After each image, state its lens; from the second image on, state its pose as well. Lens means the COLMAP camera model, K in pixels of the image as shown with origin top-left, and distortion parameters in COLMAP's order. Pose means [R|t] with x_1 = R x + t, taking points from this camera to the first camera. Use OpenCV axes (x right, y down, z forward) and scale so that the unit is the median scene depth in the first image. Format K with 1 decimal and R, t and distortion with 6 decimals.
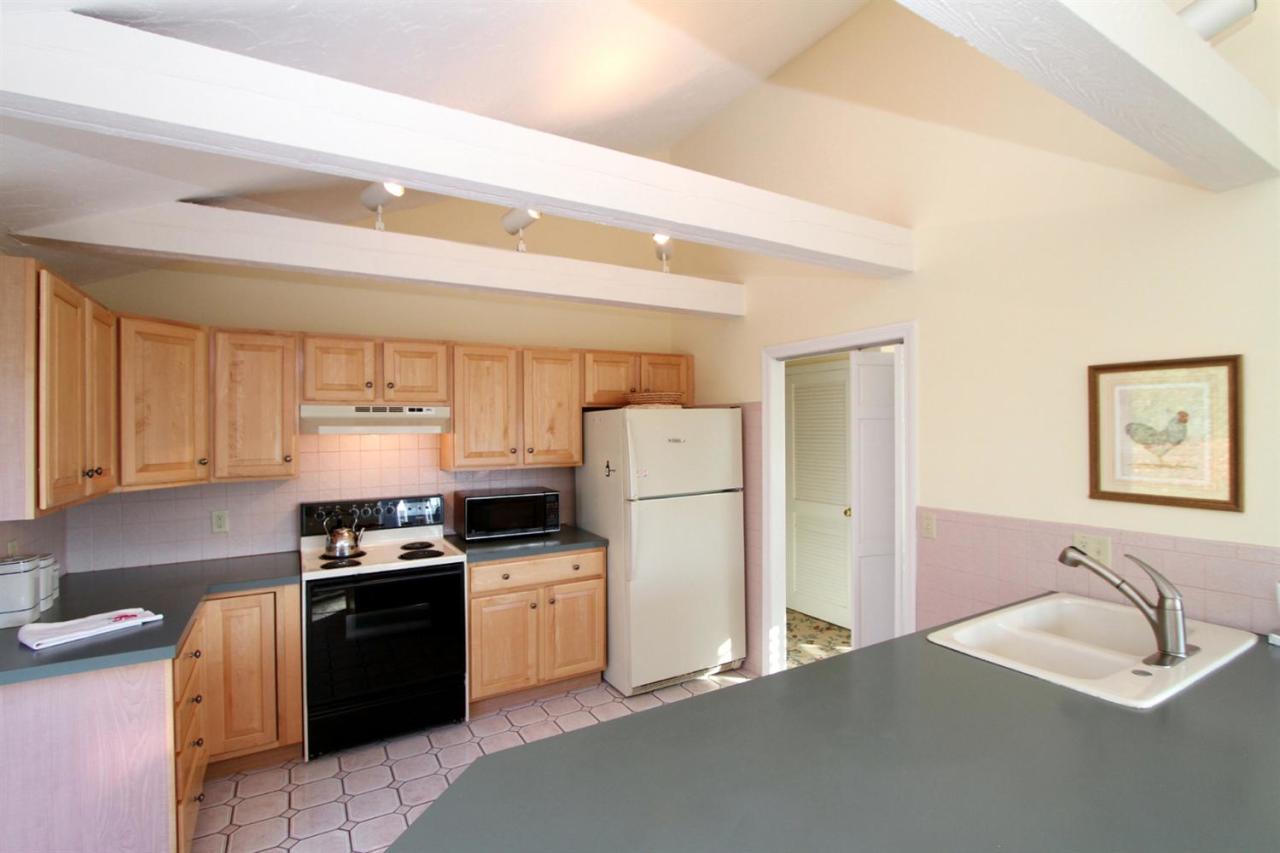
lens RADIAL K [[594.1, 0, 641.7], [0, 594.1, 427.6], [0, 0, 1]] dist [-0.005731, -0.000785]
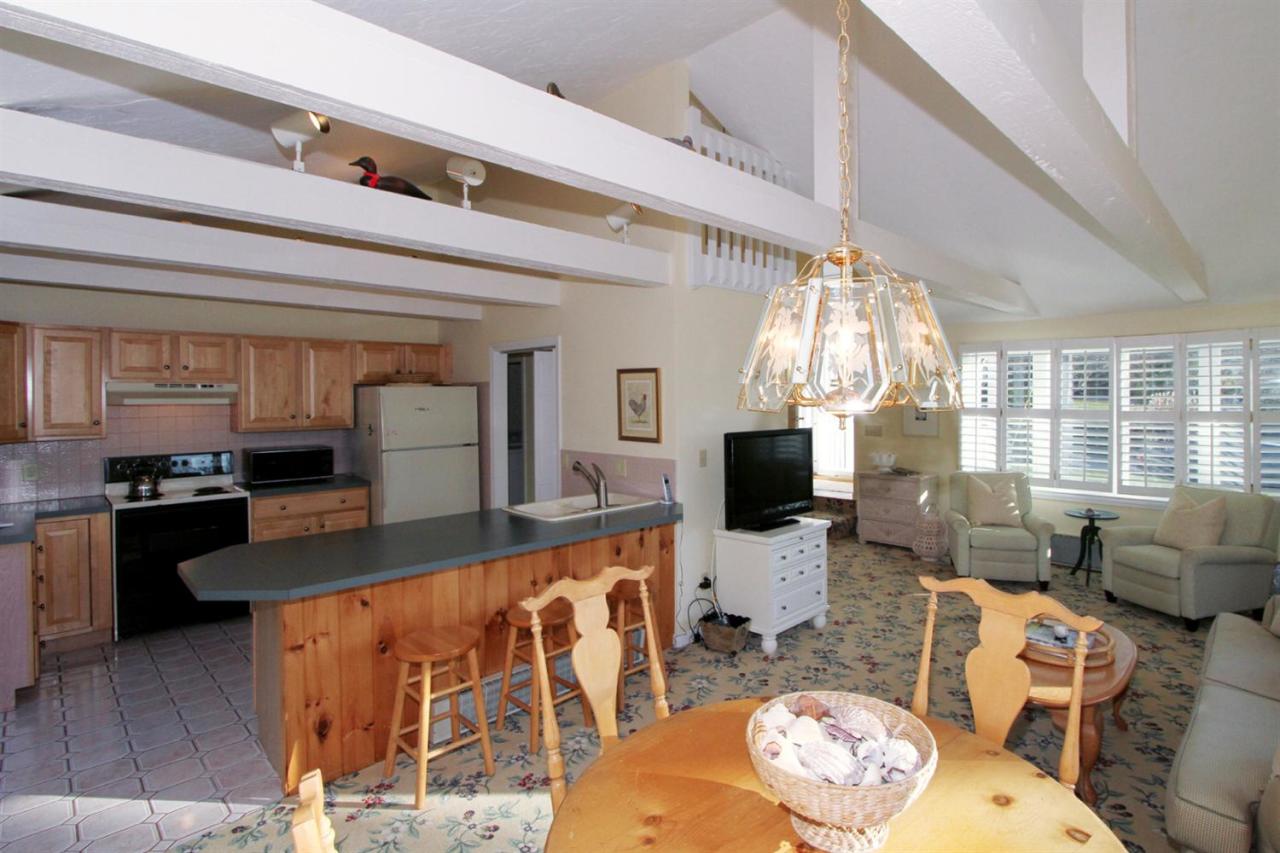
lens RADIAL K [[594.1, 0, 647.5], [0, 594.1, 405.8], [0, 0, 1]] dist [-0.005731, -0.000785]
pose [[0.967071, 0.001056, 0.254505, 0.233402], [-0.005003, 0.999877, 0.014861, -0.010392], [-0.254458, -0.015645, 0.966957, -0.530218]]
